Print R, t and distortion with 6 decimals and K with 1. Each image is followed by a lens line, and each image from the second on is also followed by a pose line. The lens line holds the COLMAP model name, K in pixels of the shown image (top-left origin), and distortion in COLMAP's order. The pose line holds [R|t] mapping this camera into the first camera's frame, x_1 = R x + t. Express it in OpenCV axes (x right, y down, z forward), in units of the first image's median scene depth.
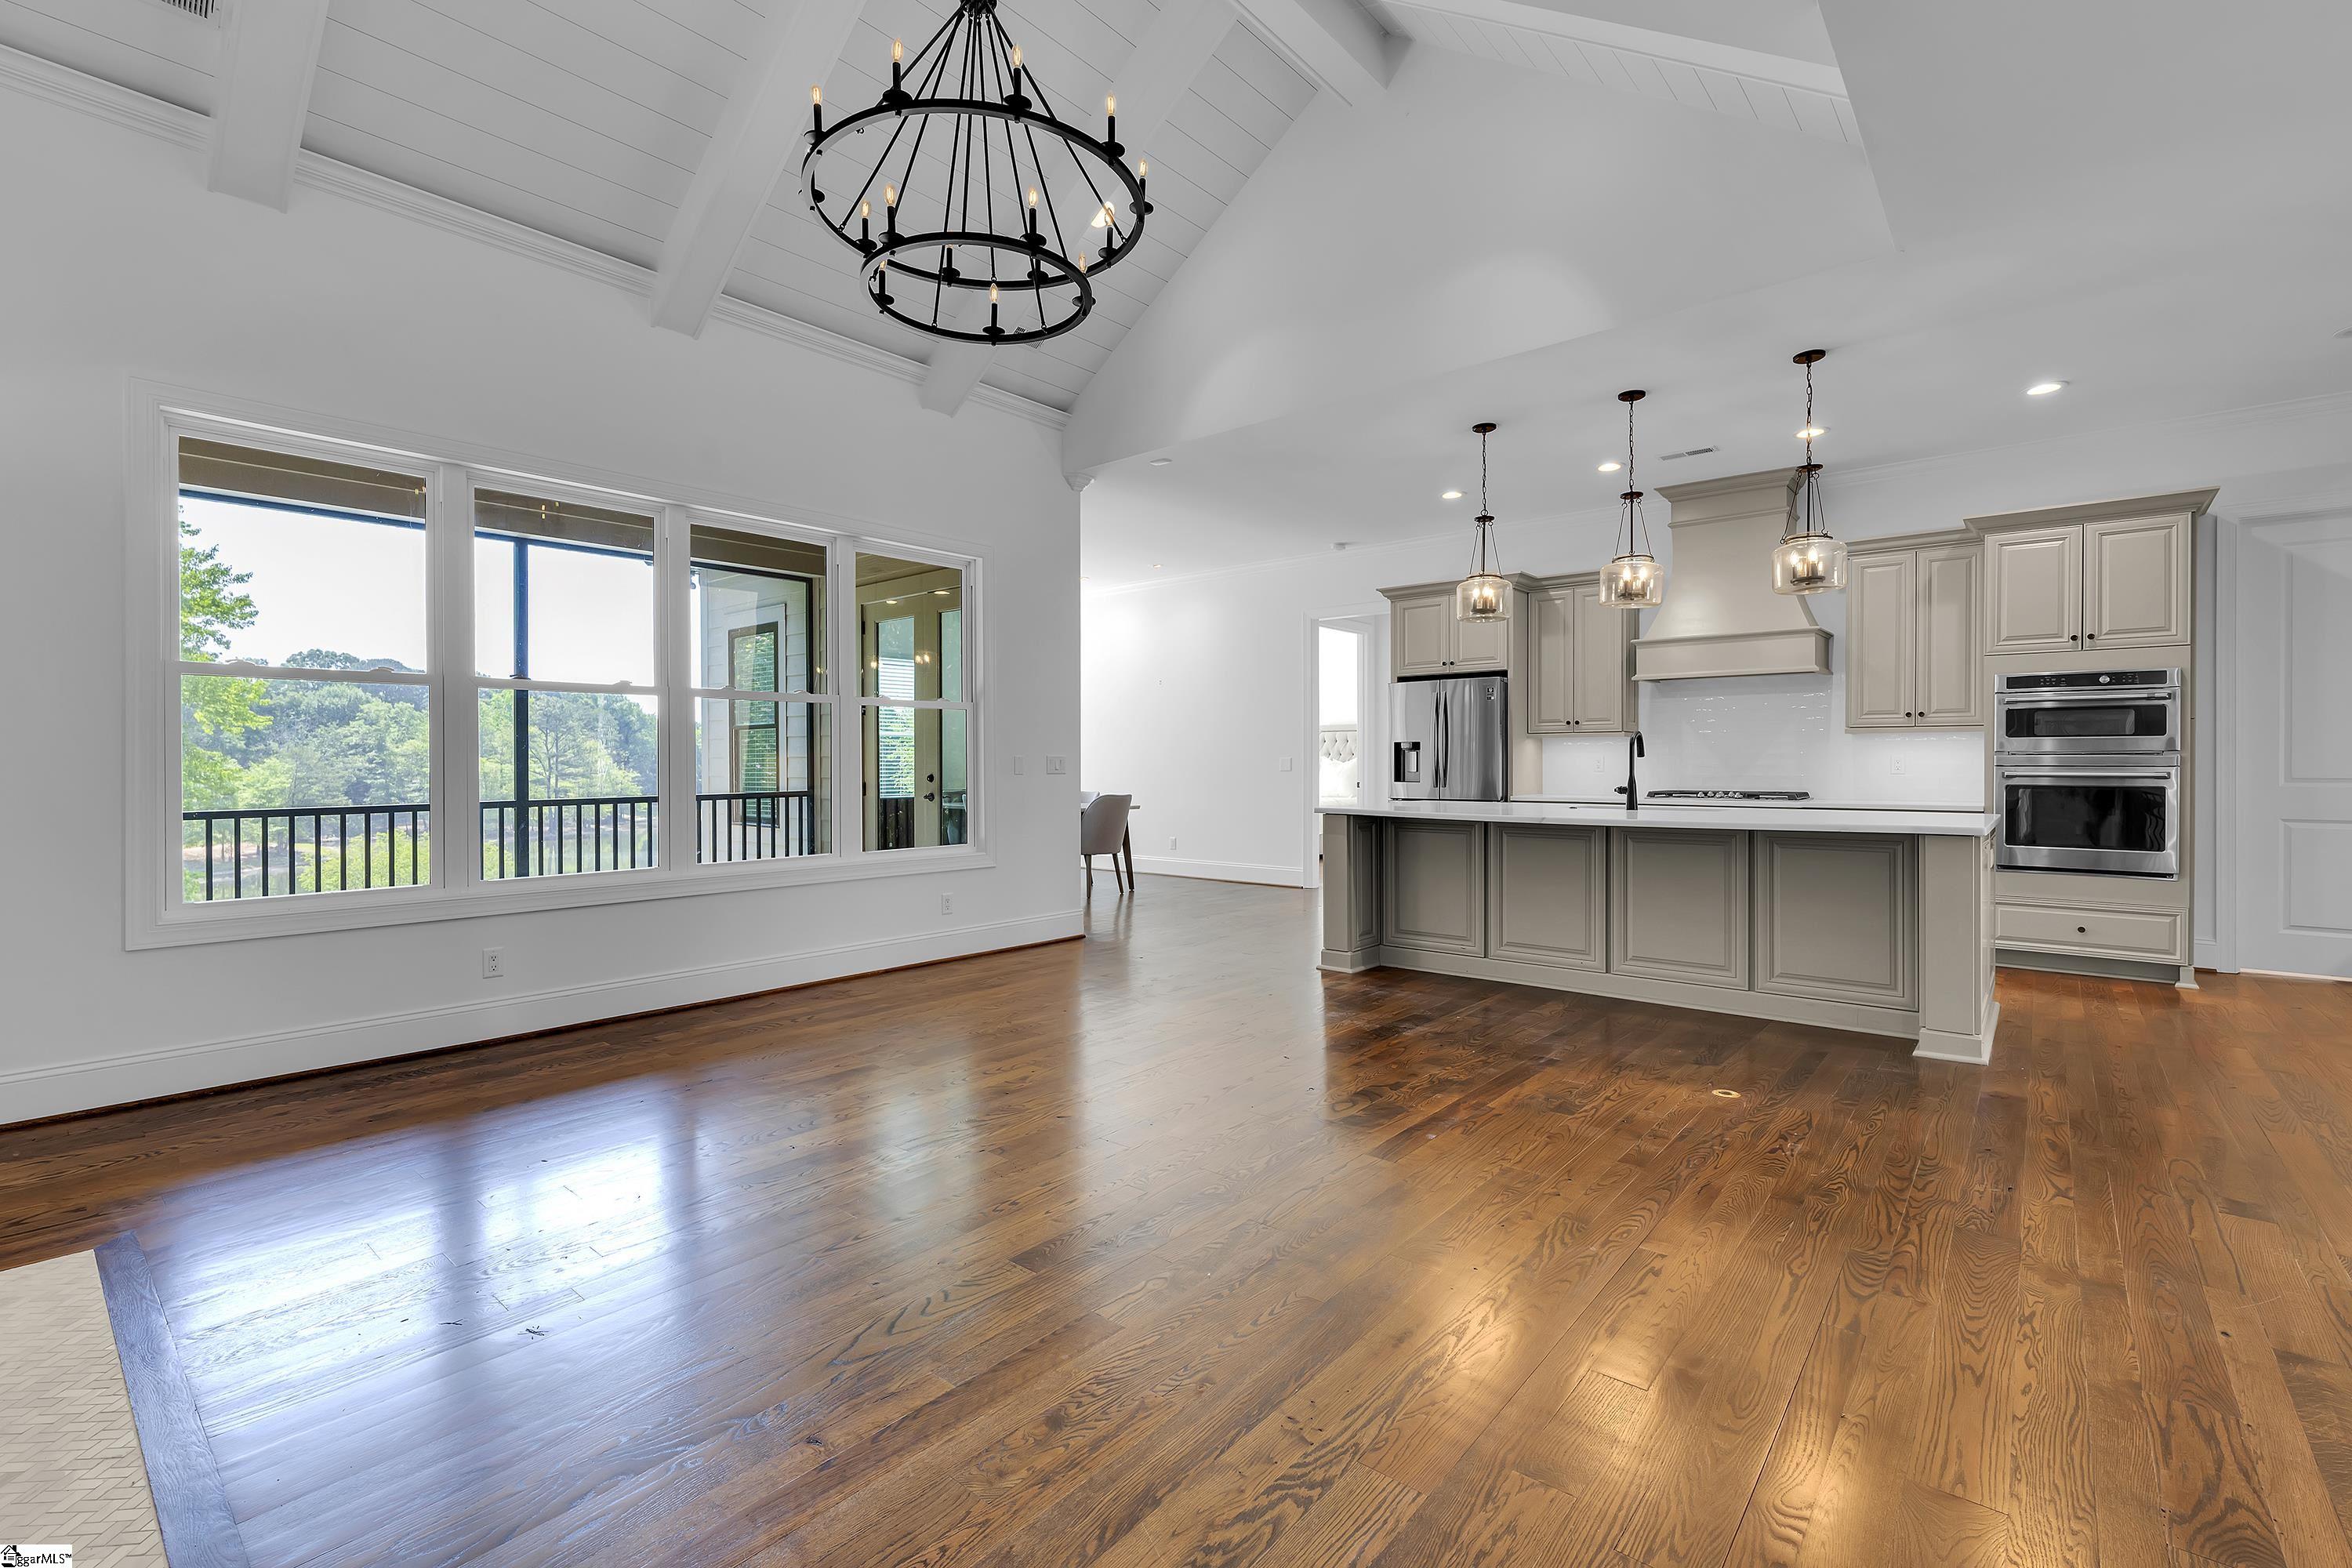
lens RADIAL K [[979.7, 0, 1176.2], [0, 979.7, 762.0], [0, 0, 1]] dist [-0.005234, 0.000461]
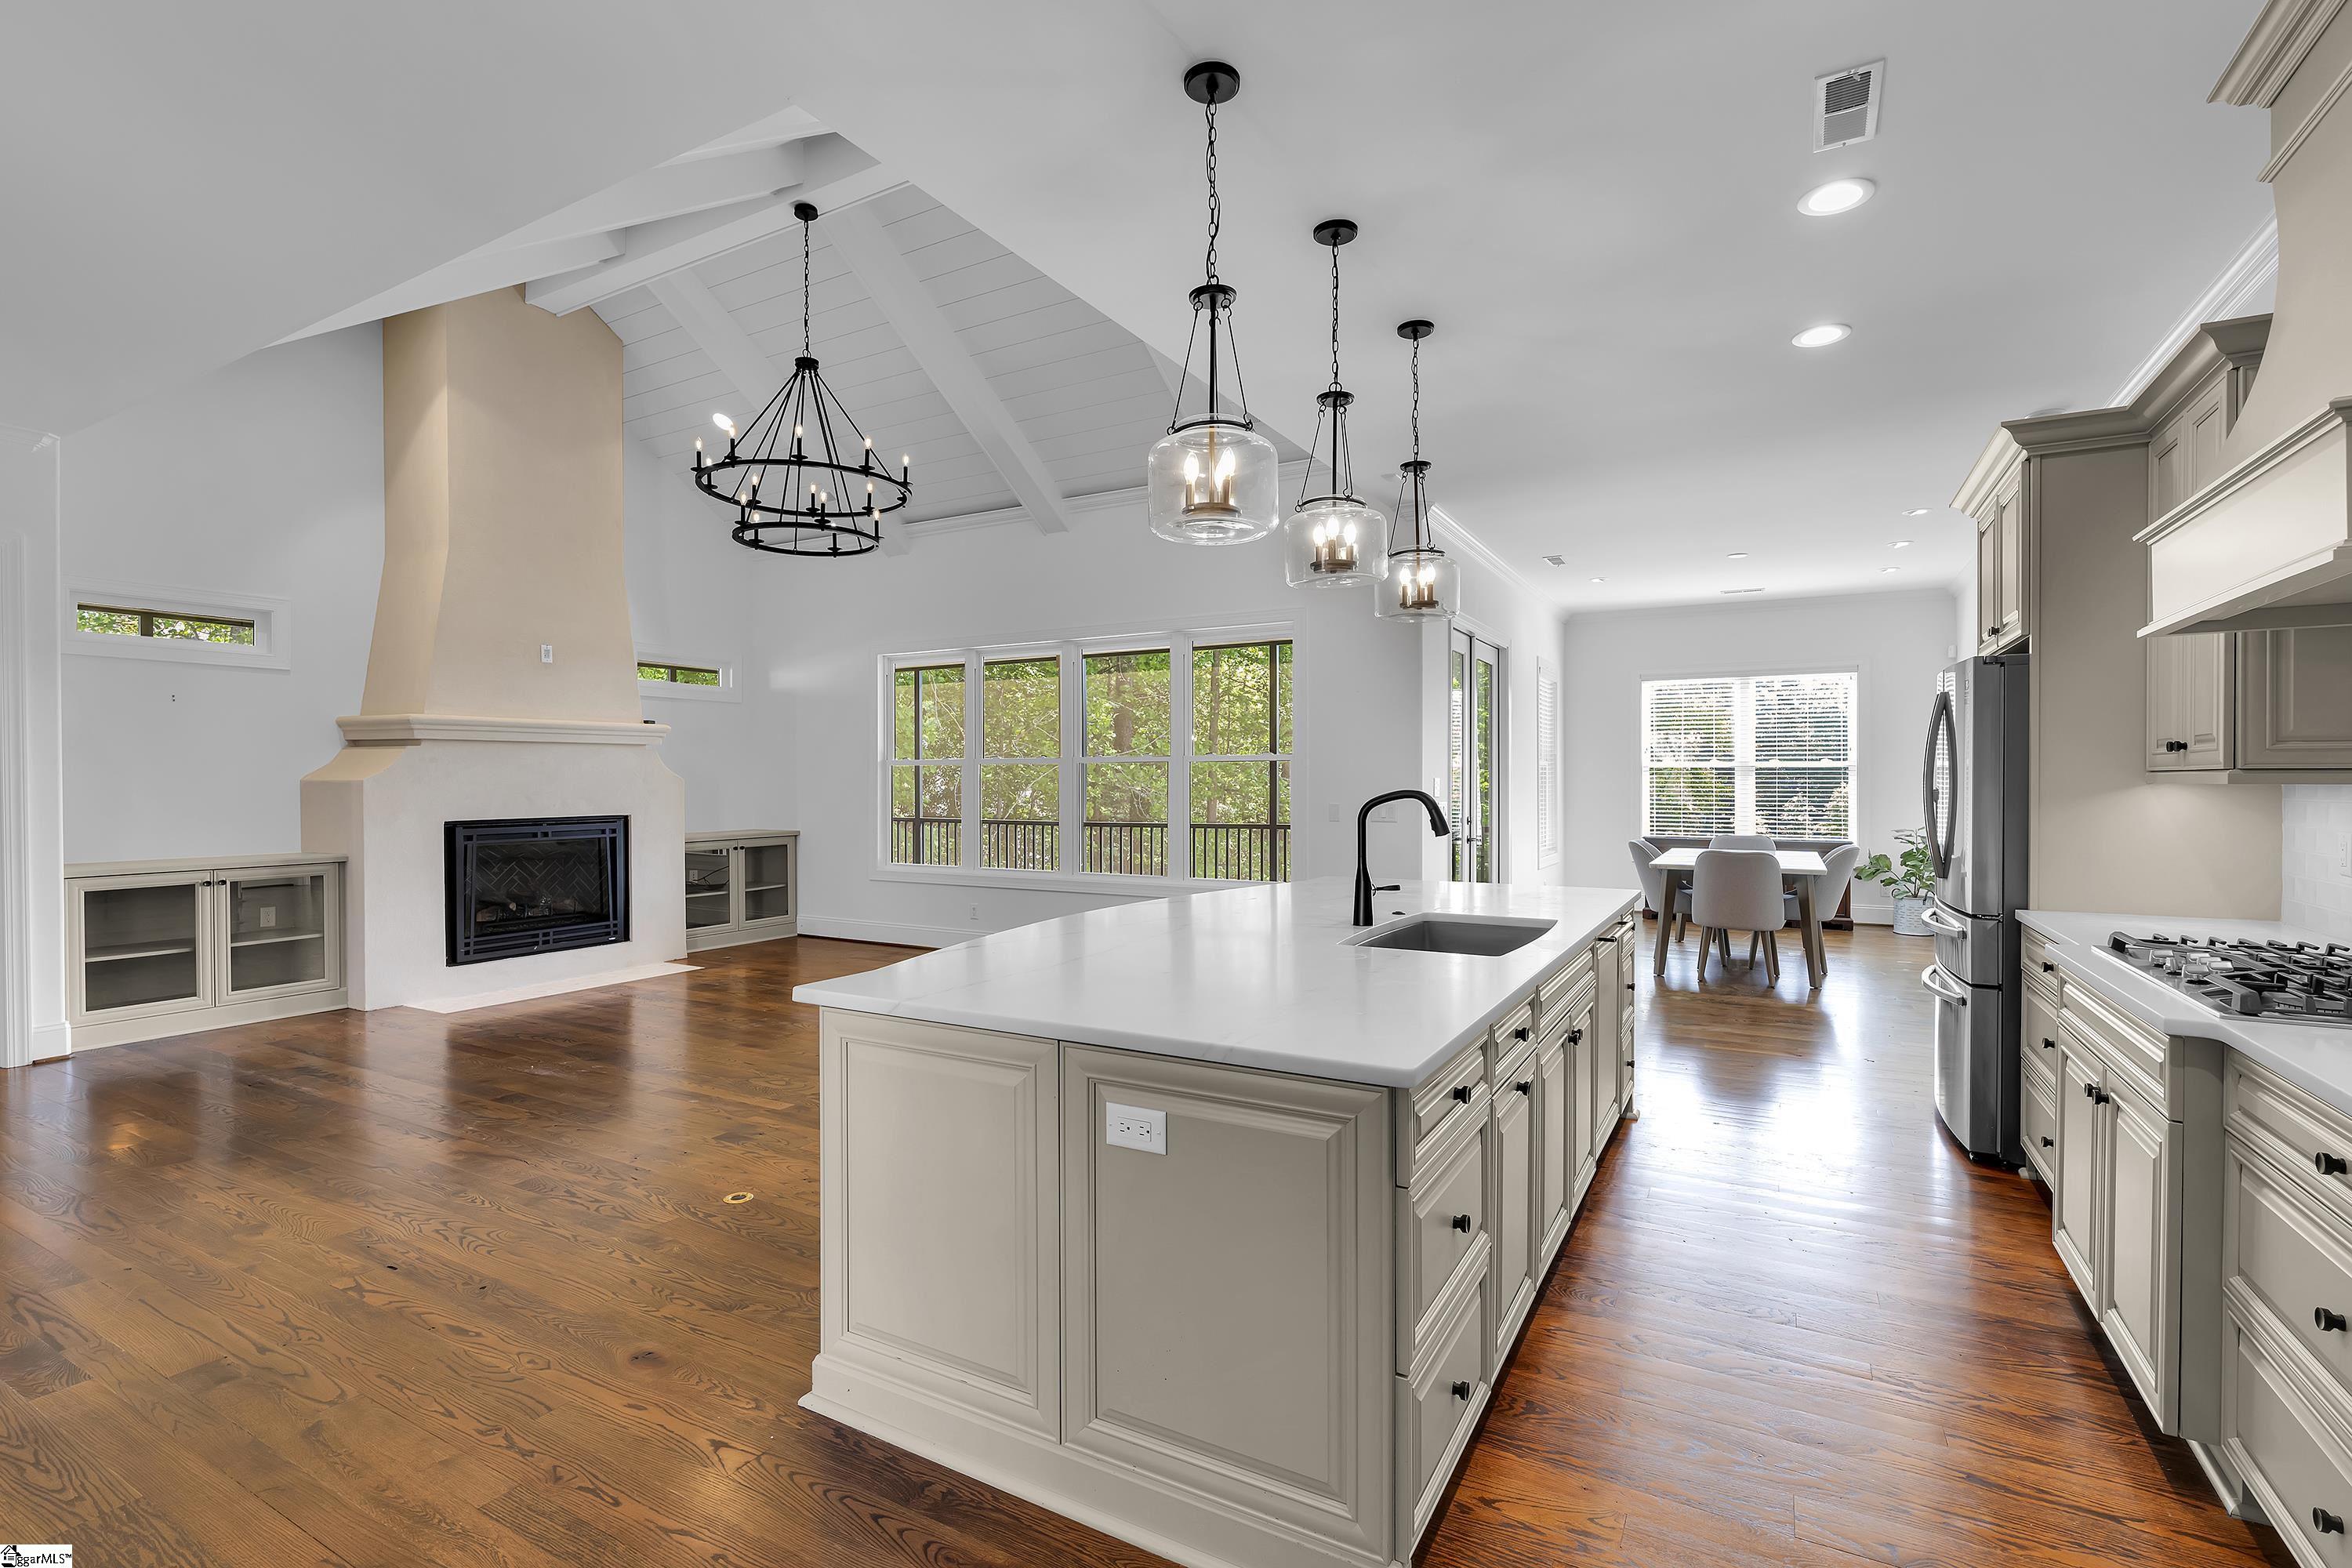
lens RADIAL K [[1034.6, 0, 1264.9], [0, 1034.6, 782.7], [0, 0, 1]] dist [-0.002005, -0.000390]
pose [[0.269960, 0.005335, -0.962857, 1.004067], [-0.000872, 0.999986, 0.005297, -0.037654], [0.962871, -0.000591, 0.269961, 0.743074]]
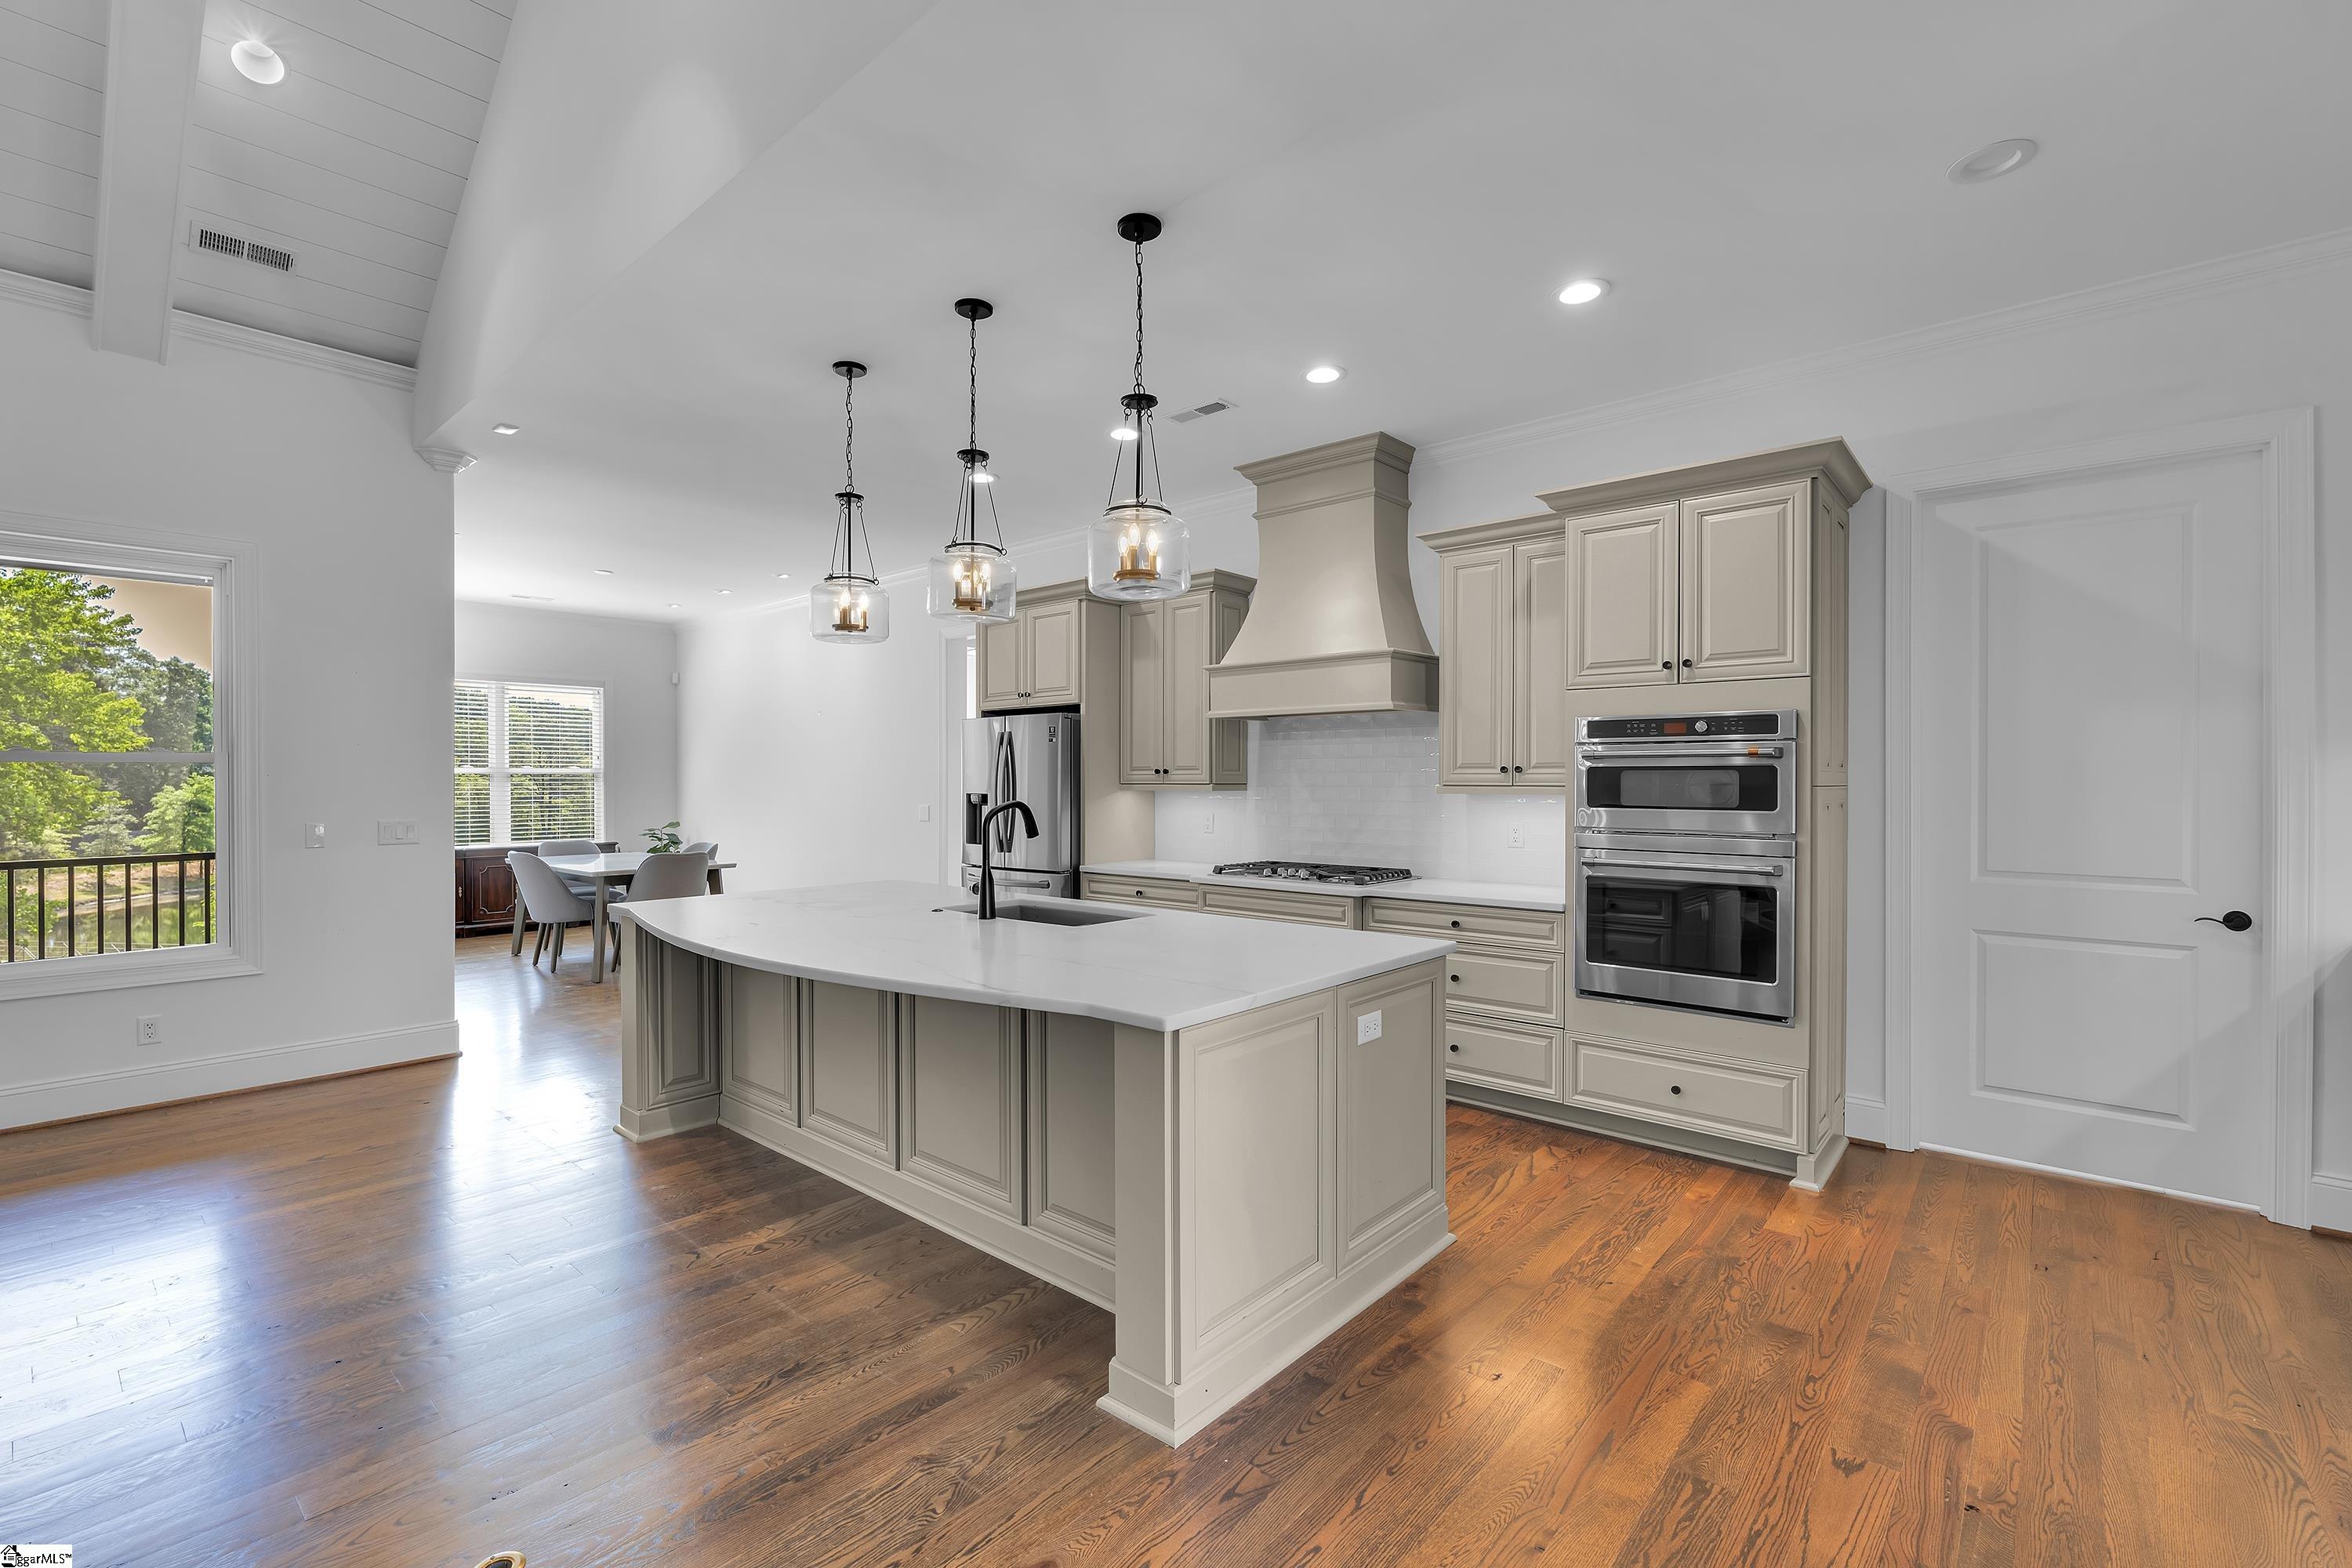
lens RADIAL K [[987.2, 0, 1144.3], [0, 987.2, 782.3], [0, 0, 1]] dist [-0.000969, -0.000779]
pose [[0.999970, 0.001416, -0.007577, 0.554795], [-0.001412, 0.999999, 0.000504, -0.044433], [0.007578, -0.000493, 0.999971, 0.299689]]
